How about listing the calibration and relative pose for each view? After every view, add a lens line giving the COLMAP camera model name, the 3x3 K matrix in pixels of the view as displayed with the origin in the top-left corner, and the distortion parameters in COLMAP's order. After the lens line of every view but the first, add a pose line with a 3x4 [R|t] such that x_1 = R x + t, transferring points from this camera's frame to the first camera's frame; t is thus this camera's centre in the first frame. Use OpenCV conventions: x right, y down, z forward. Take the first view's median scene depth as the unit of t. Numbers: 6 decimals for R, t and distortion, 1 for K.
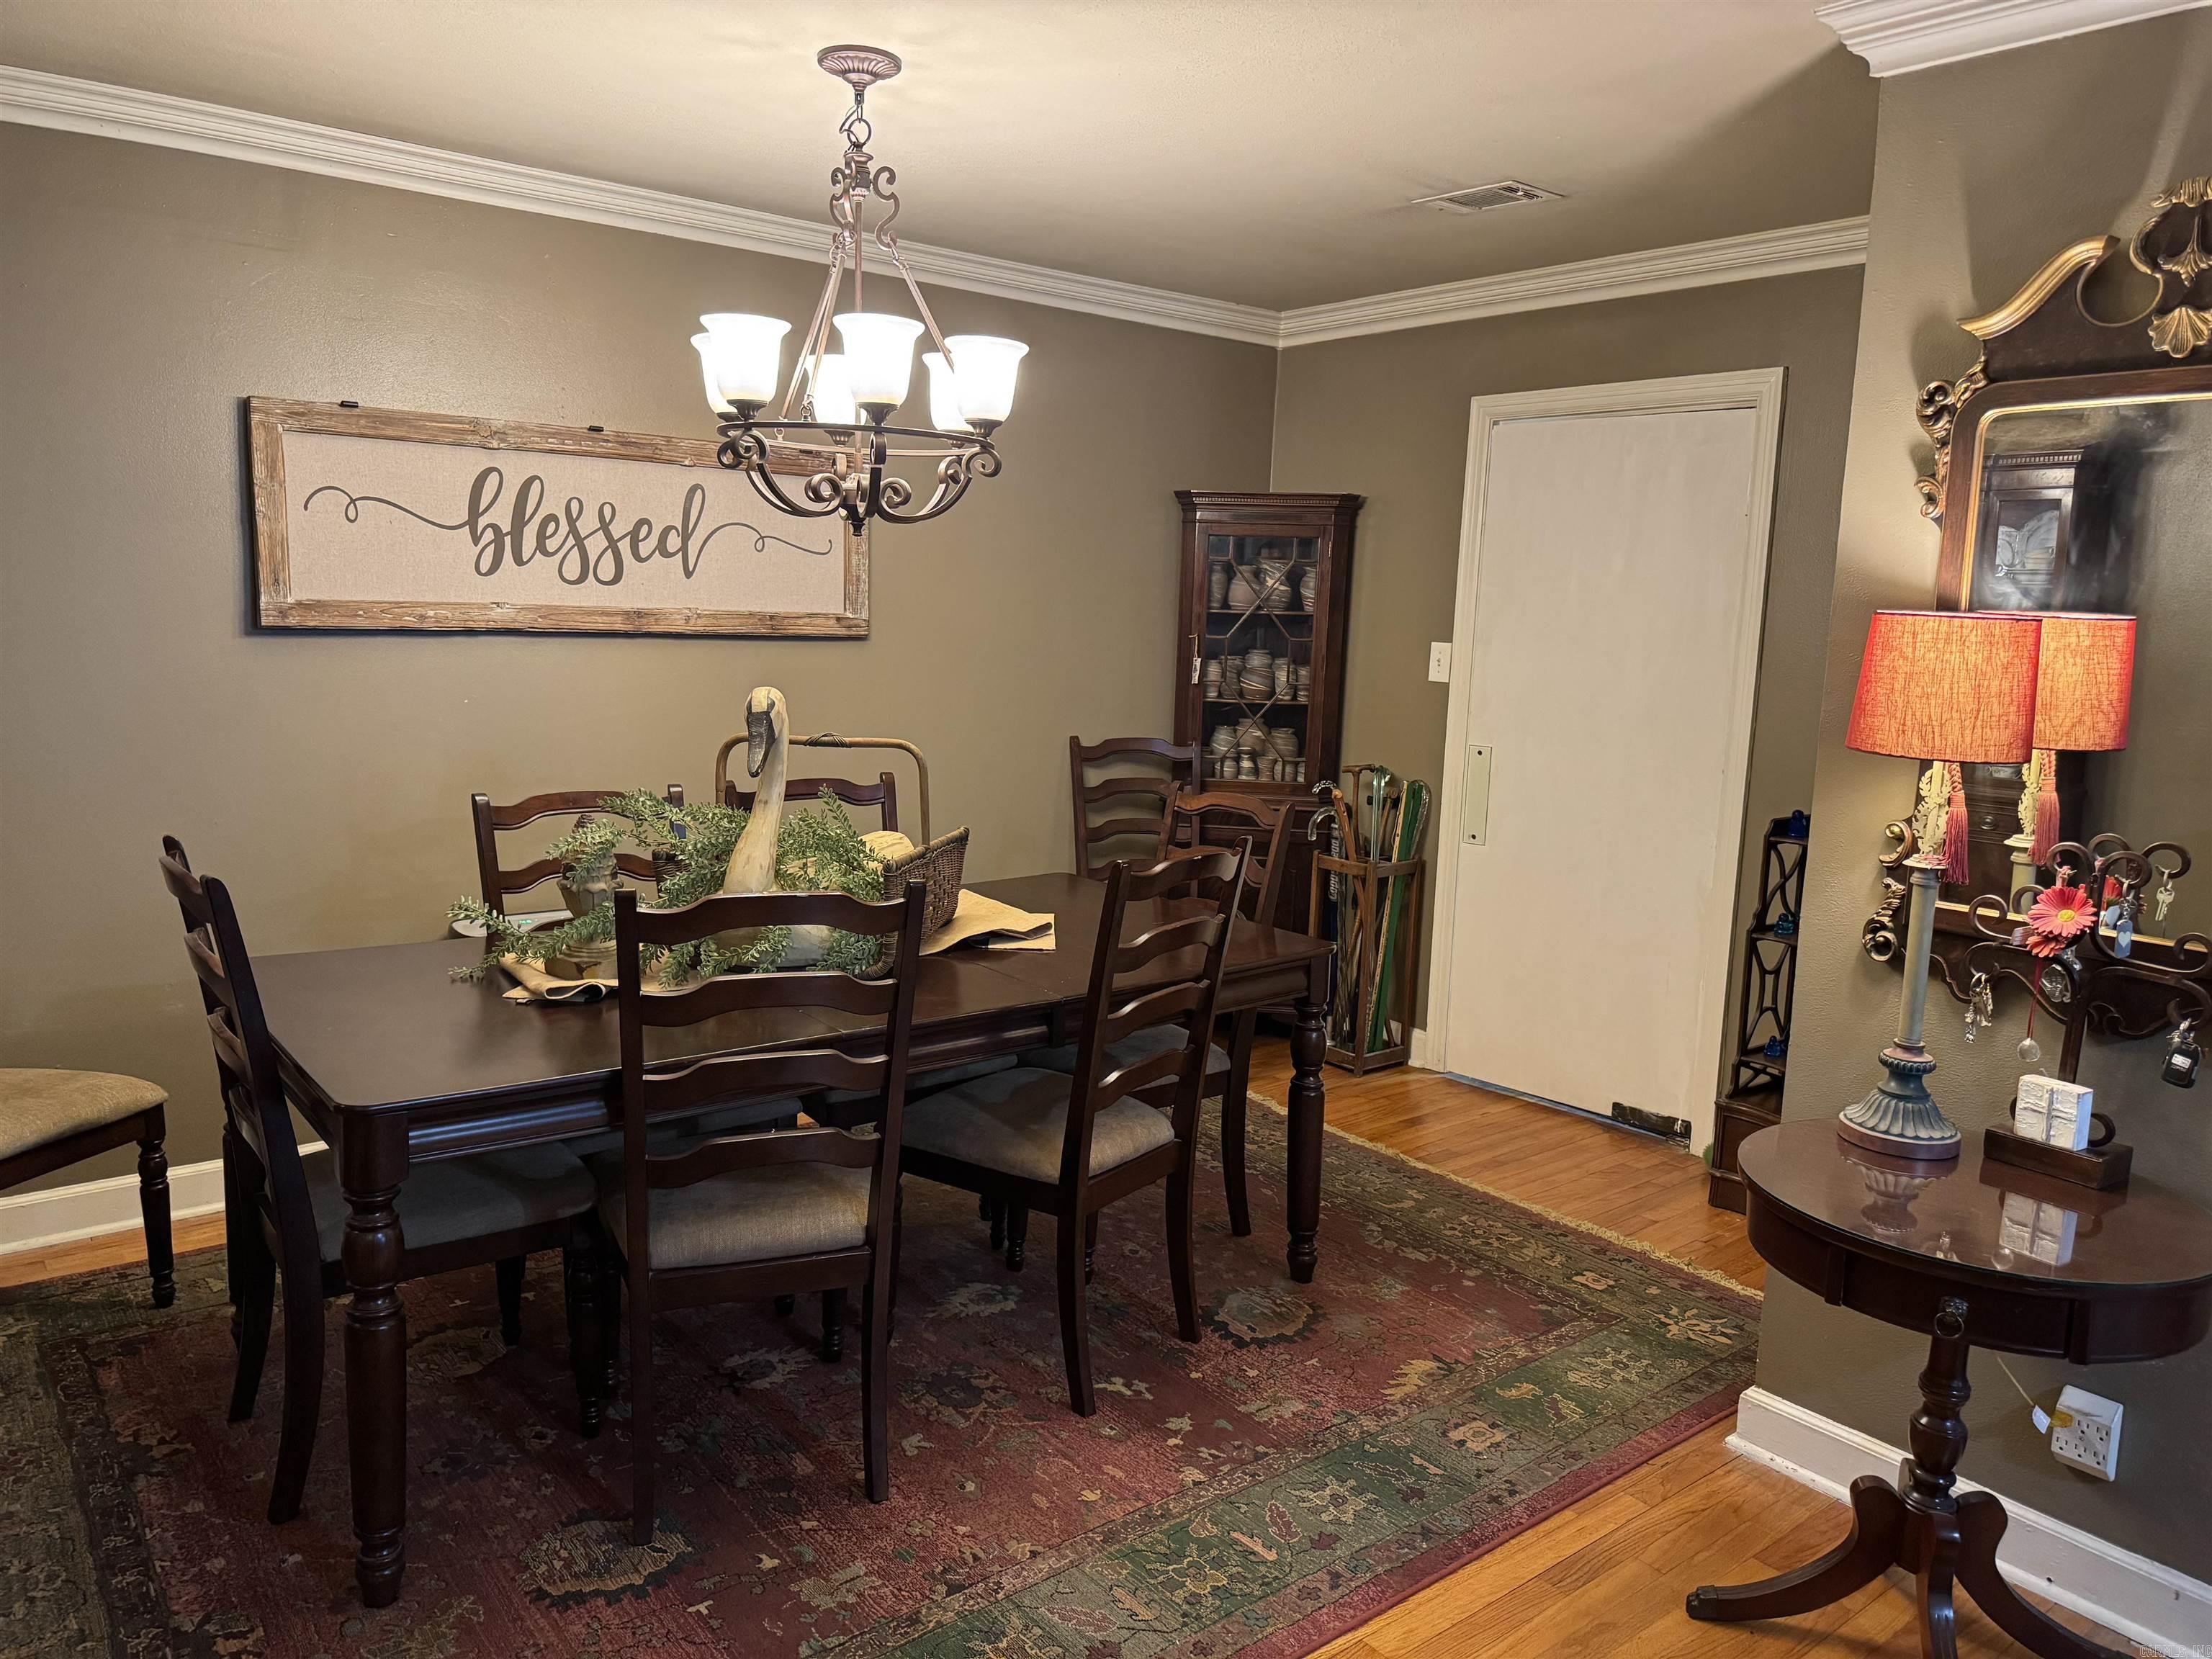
lens RADIAL K [[1566.7, 0, 1106.0], [0, 1566.7, 829.5], [0, 0, 1]] dist [0.035977, -0.025443]
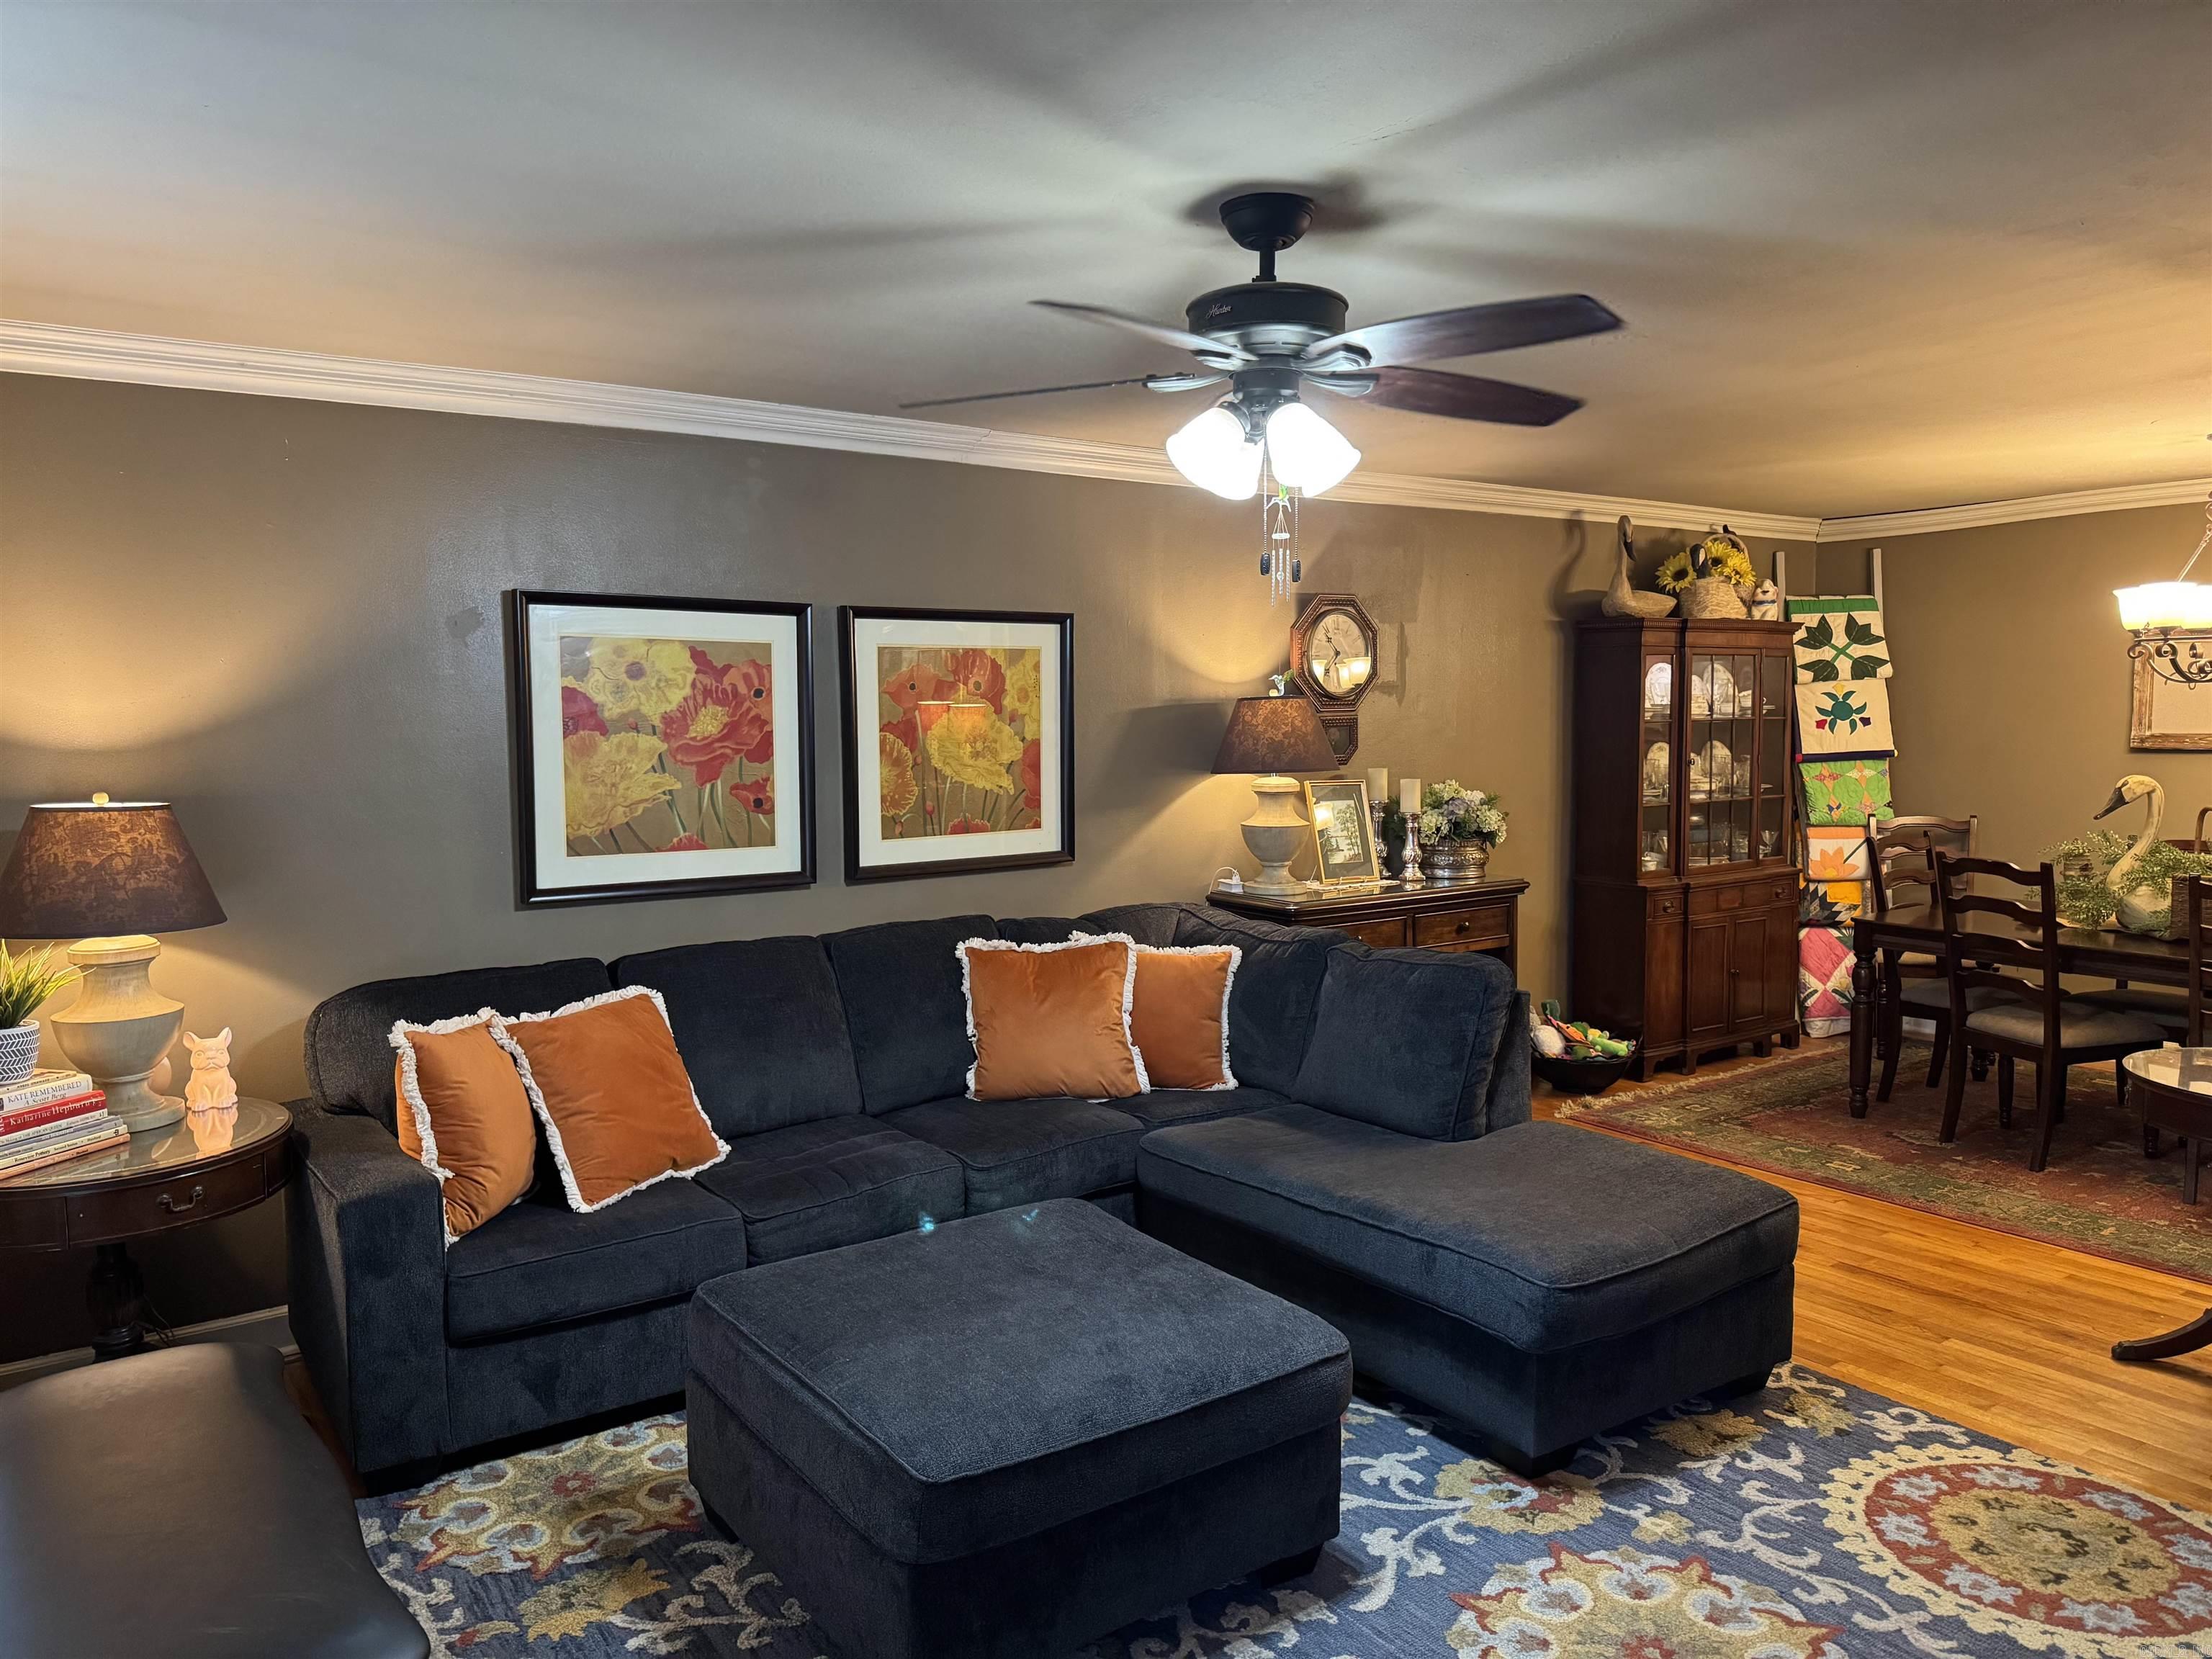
lens RADIAL K [[1566.7, 0, 1106.0], [0, 1566.7, 829.5], [0, 0, 1]] dist [0.035977, -0.025443]
pose [[-0.053831, 0.050760, -0.997259, 1.666059], [-0.130585, 0.989773, 0.057427, 0.022475], [0.989975, 0.133318, -0.046652, -0.132572]]
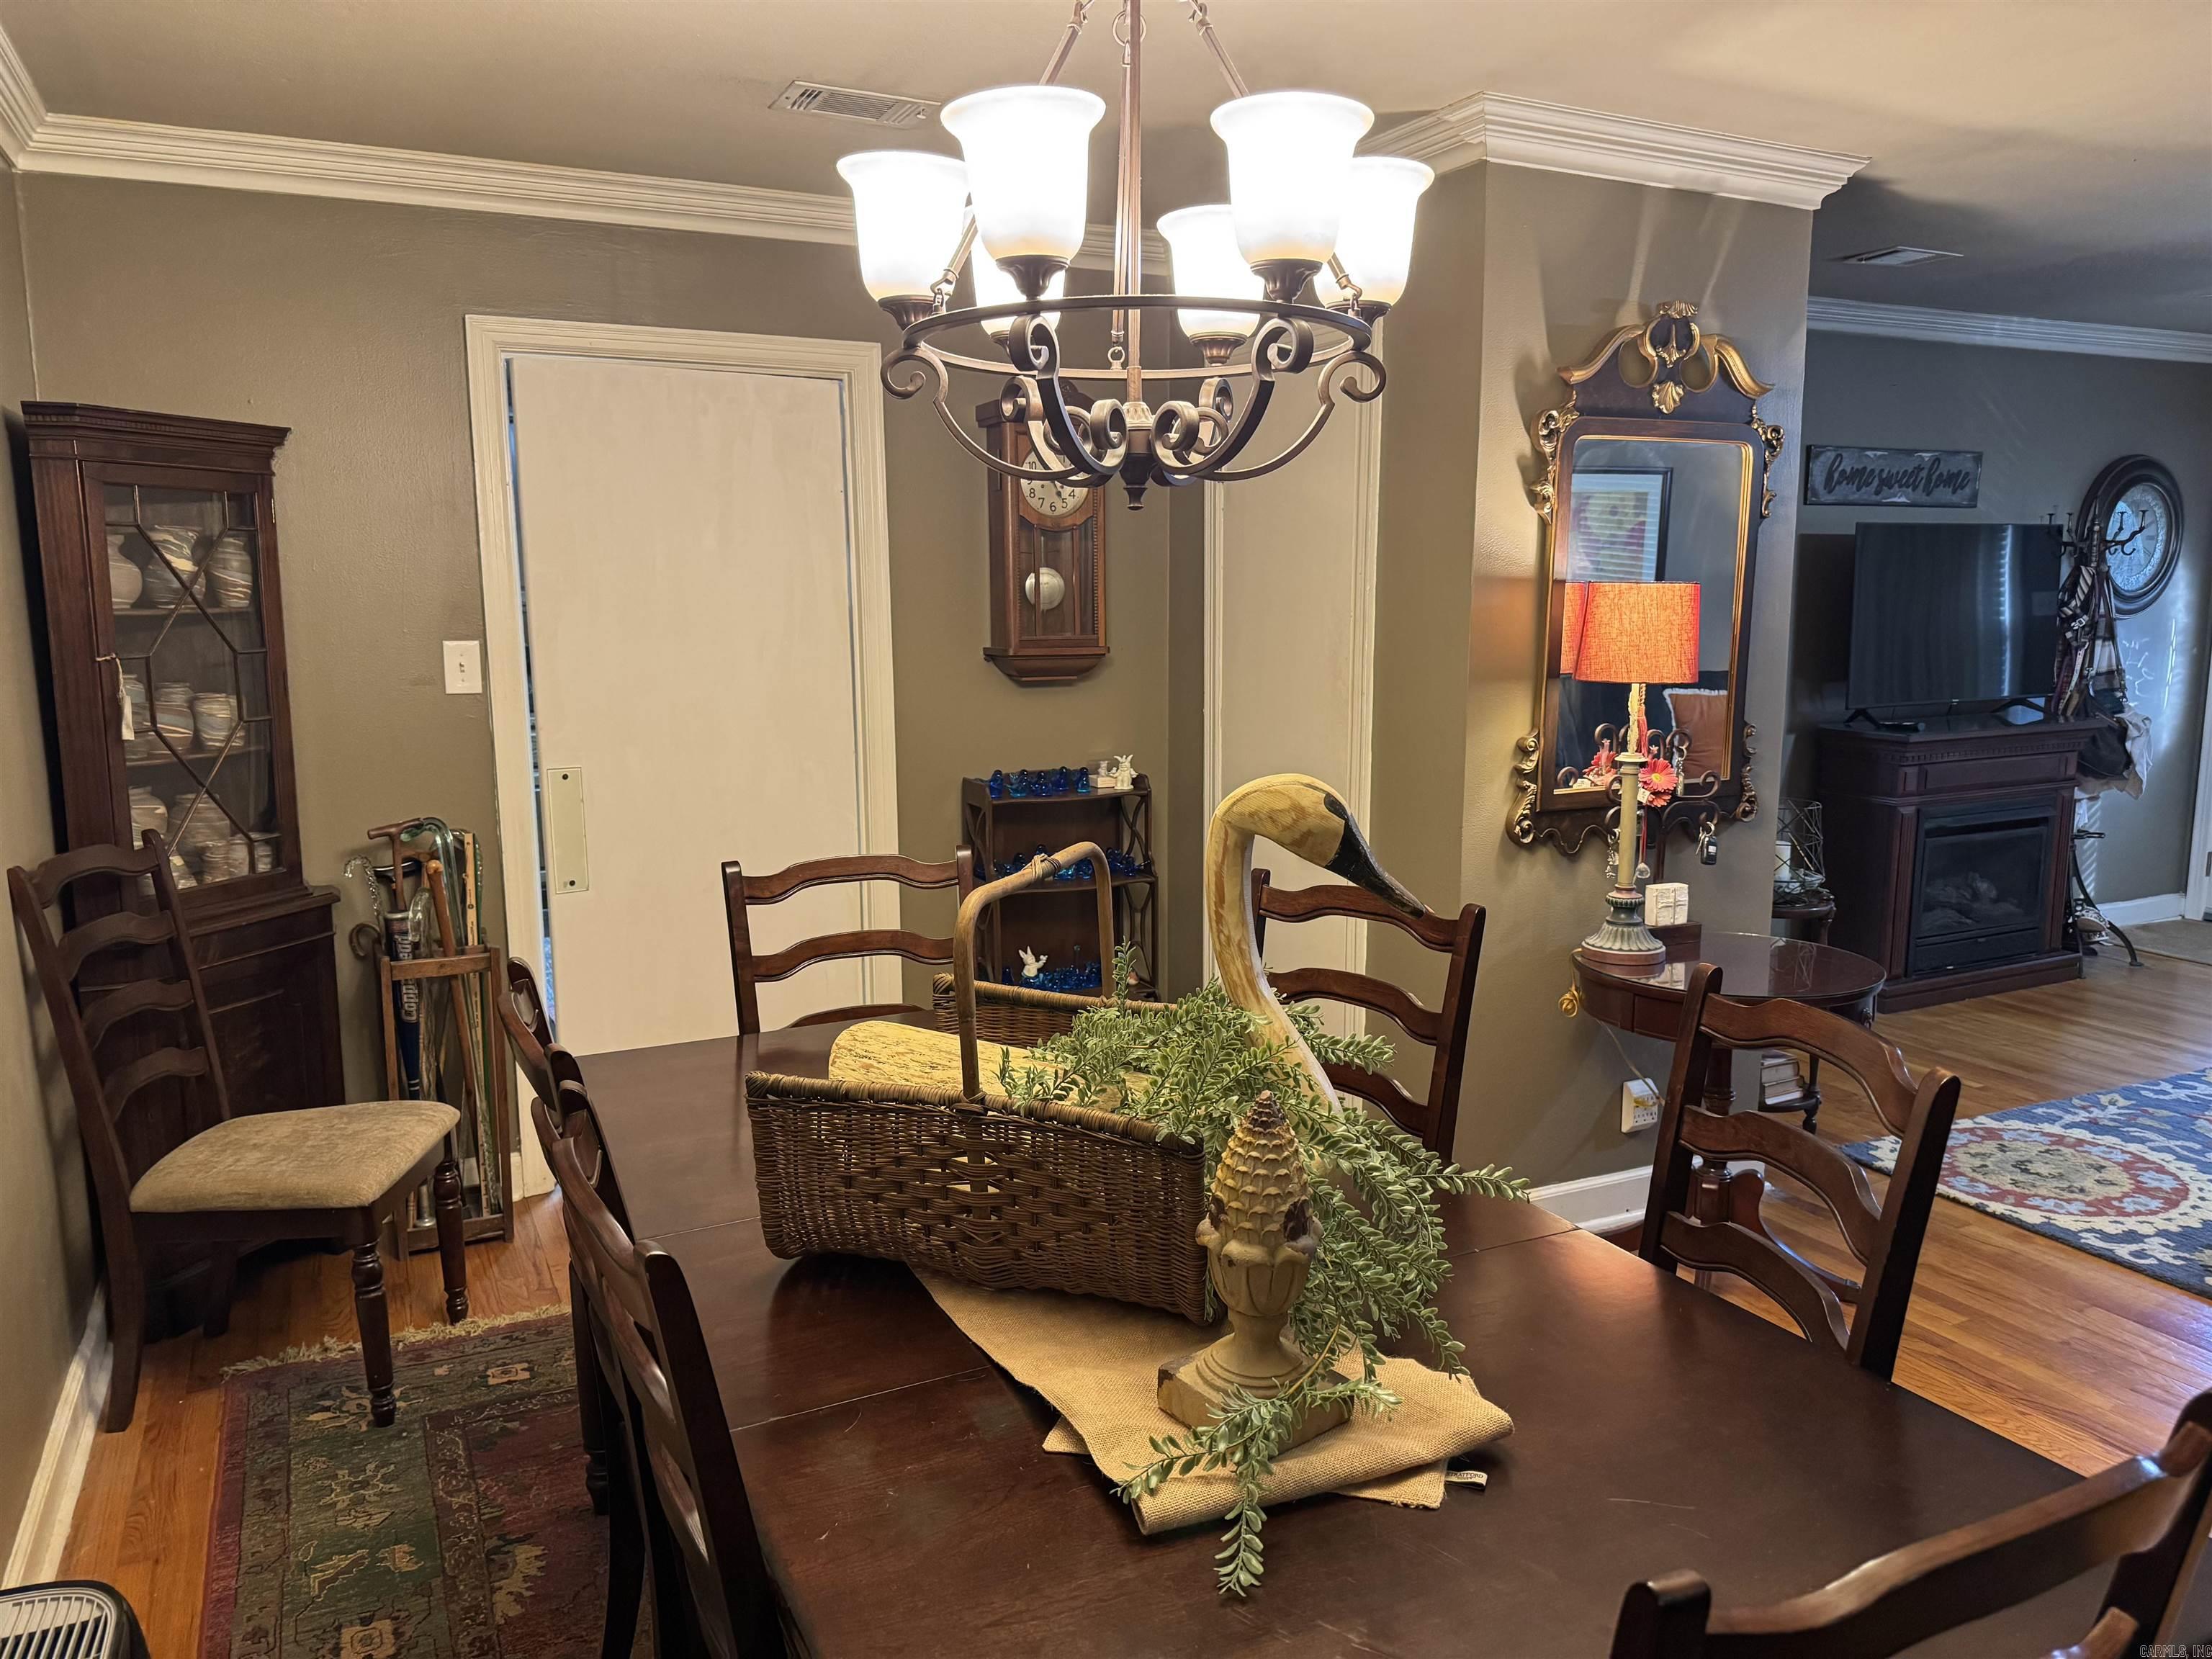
lens RADIAL K [[1545.8, 0, 1114.7], [0, 1545.8, 835.9], [0, 0, 1]] dist [0.105775, -0.128939]
pose [[0.215755, -0.180655, 0.959590, -0.735556], [0.156859, 0.976385, 0.148549, -0.148440], [-0.963766, 0.118470, 0.238998, 0.870666]]
